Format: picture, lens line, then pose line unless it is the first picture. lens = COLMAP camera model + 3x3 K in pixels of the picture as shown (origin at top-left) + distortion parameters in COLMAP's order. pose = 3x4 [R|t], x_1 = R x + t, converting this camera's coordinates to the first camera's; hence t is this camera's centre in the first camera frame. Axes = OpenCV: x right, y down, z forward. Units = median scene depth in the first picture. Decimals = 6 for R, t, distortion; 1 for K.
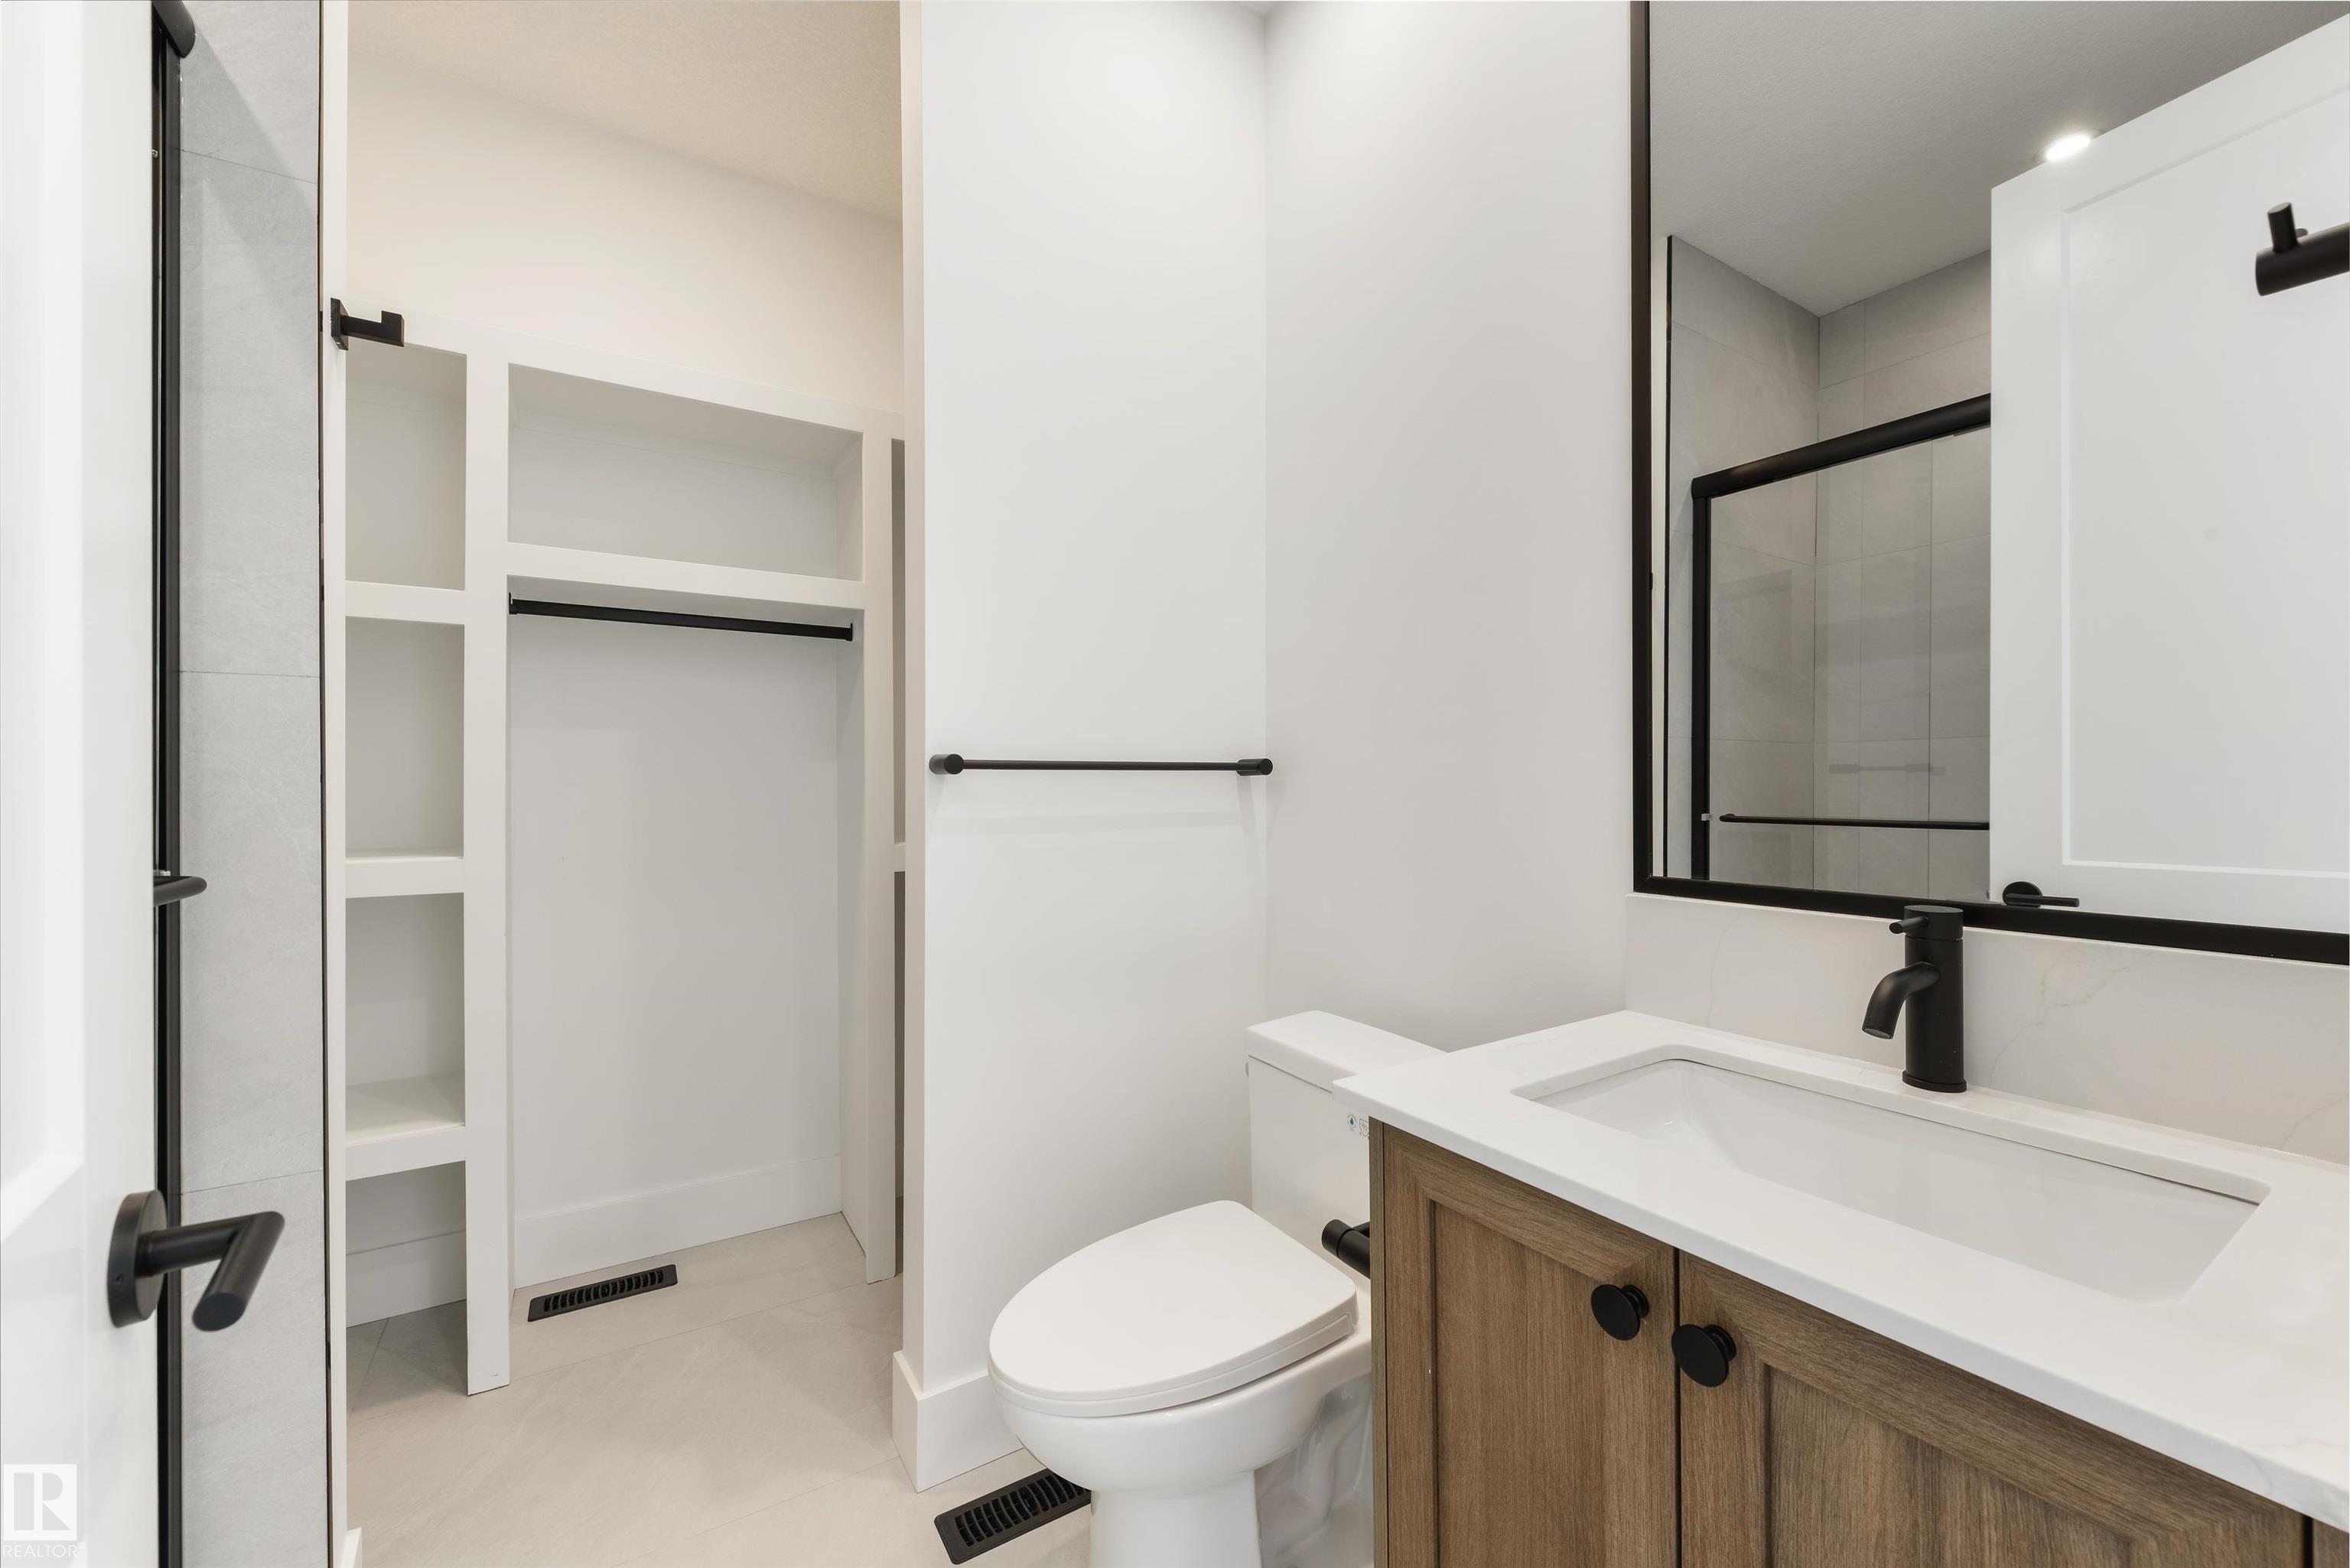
lens RADIAL K [[916.8, 0, 1172.9], [0, 916.8, 785.1], [0, 0, 1]] dist [0.003544, -0.002301]
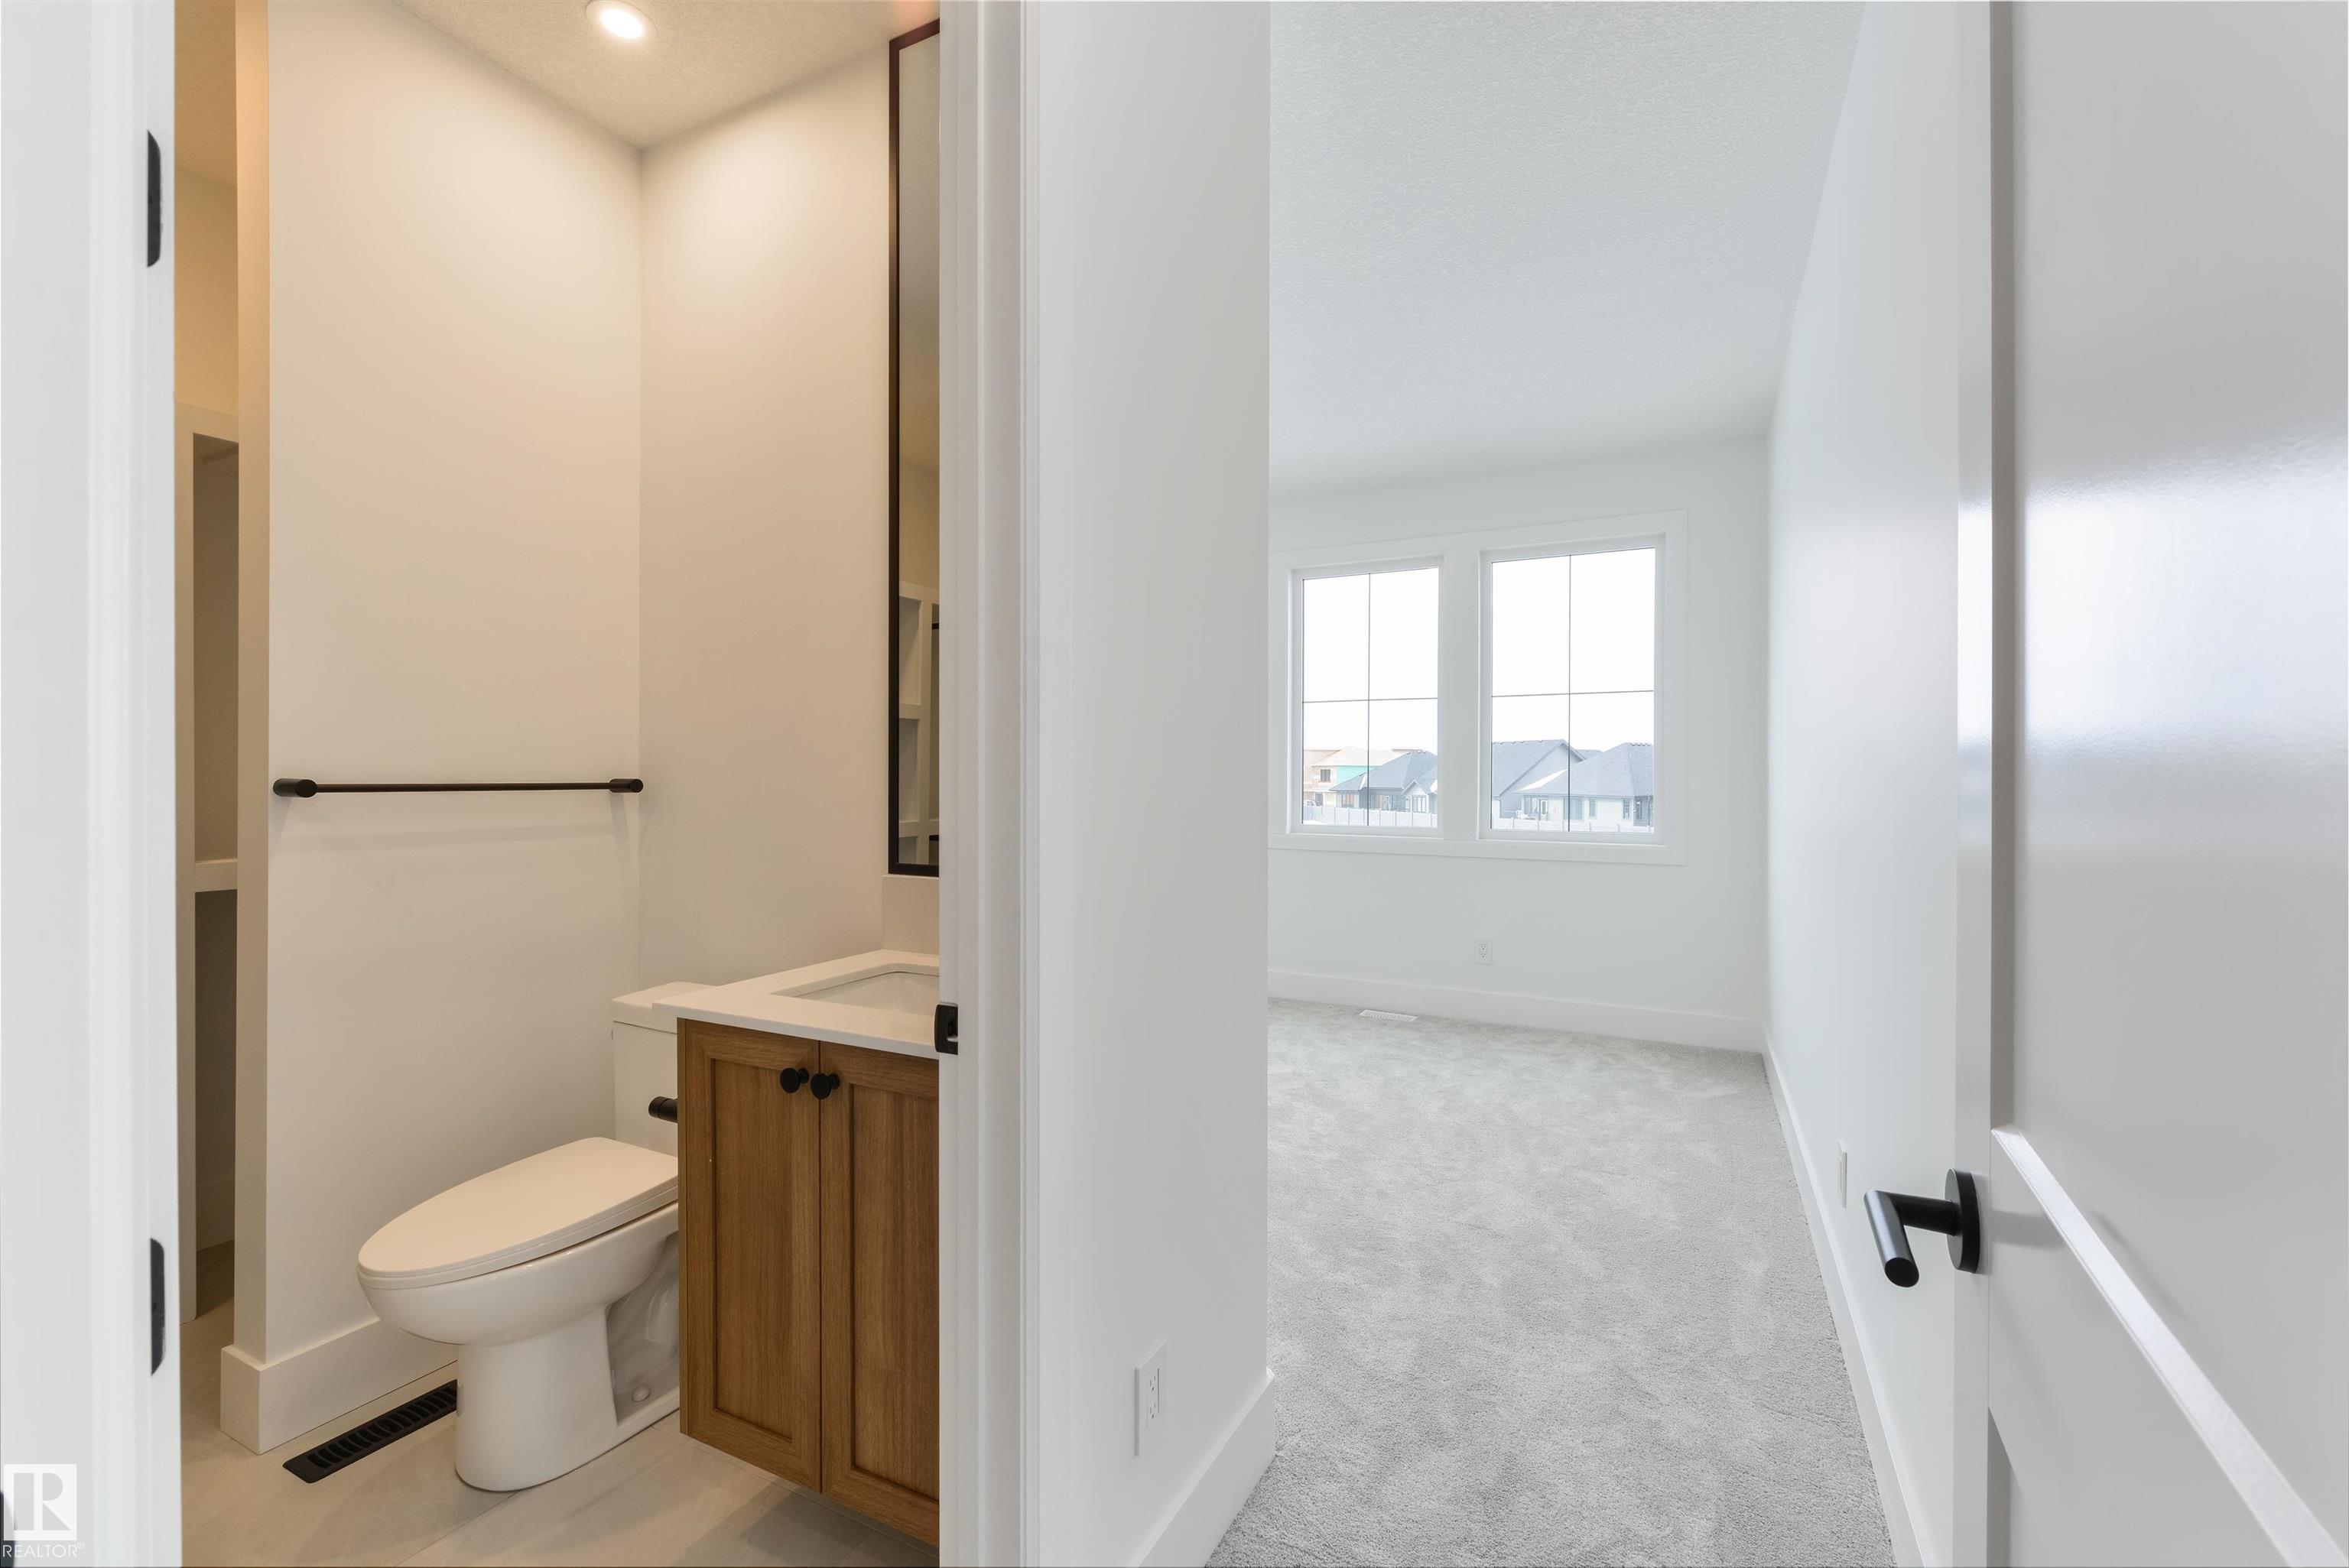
lens RADIAL K [[1000.5, 0, 1175.5], [0, 1000.5, 774.3], [0, 0, 1]] dist [0.003812, -0.000357]
pose [[0.854701, 0.004419, 0.519101, 0.050609], [-0.002284, 0.999986, -0.004752, -0.064423], [-0.519115, 0.002876, 0.854700, -1.017506]]
